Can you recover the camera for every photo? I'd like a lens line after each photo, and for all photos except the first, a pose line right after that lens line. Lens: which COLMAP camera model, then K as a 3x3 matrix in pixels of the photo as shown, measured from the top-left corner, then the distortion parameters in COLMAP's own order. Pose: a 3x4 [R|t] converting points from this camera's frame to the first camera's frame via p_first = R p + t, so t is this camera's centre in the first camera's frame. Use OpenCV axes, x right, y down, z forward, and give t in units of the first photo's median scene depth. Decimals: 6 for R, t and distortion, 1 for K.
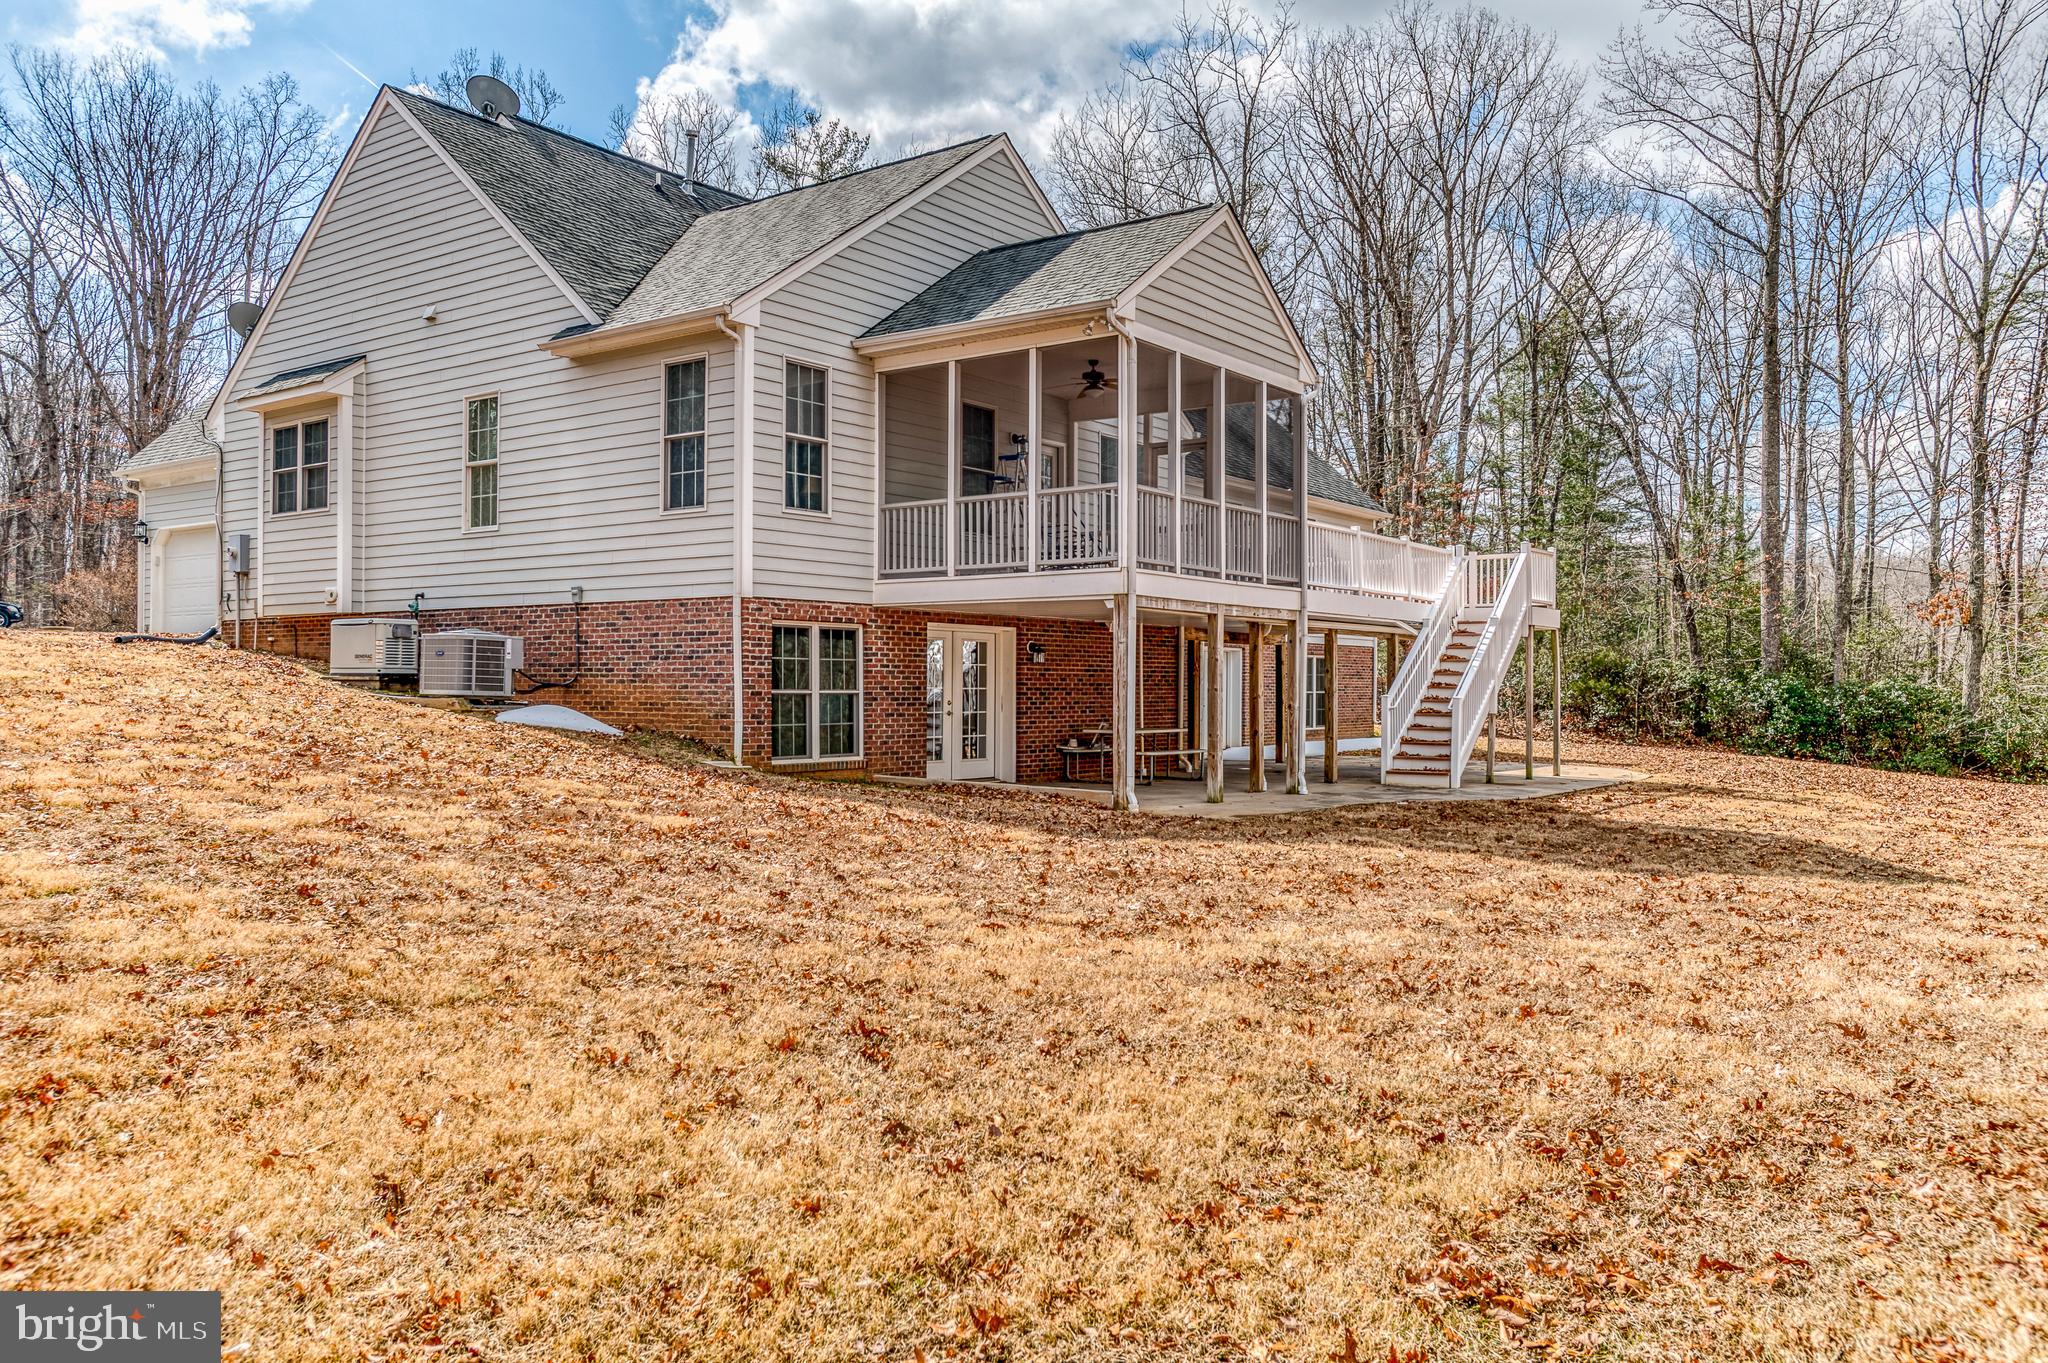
lens RADIAL K [[1547.2, 0, 1024.0], [0, 1547.2, 681.5], [0, 0, 1]] dist [0.068994, 0.000182]
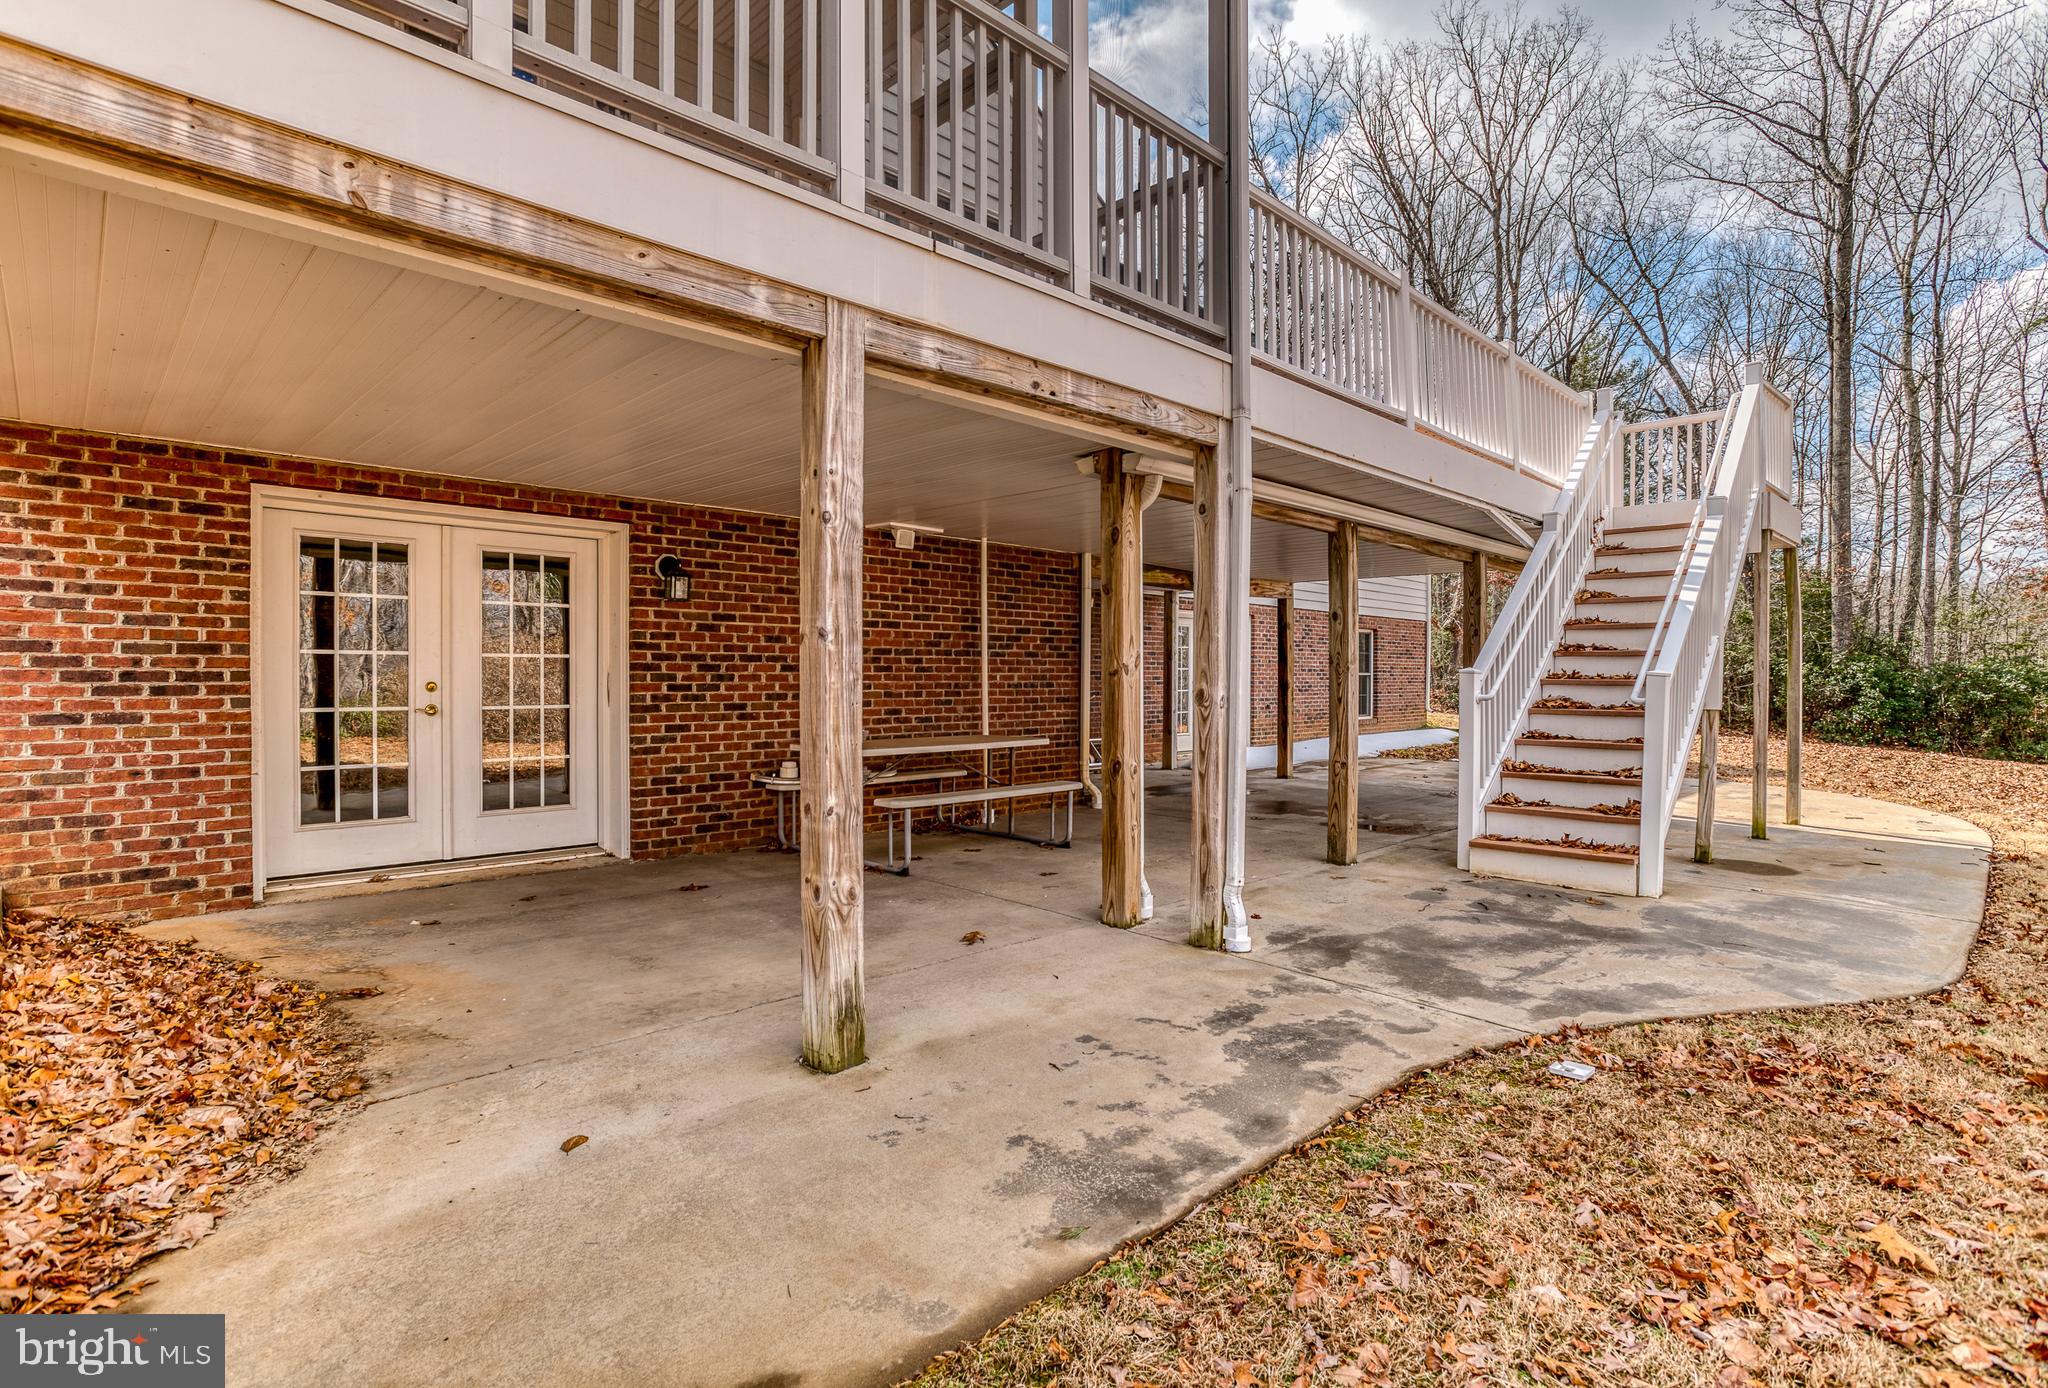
lens RADIAL K [[991.3, 0, 1024.0], [0, 991.3, 694.0], [0, 0, 1]] dist [-0.001163, -0.000149]
pose [[0.987735, -0.000724, -0.156140, 0.144314], [0.003711, 0.999816, 0.018840, 0.009718], [0.156098, -0.019188, 0.987555, 0.667328]]
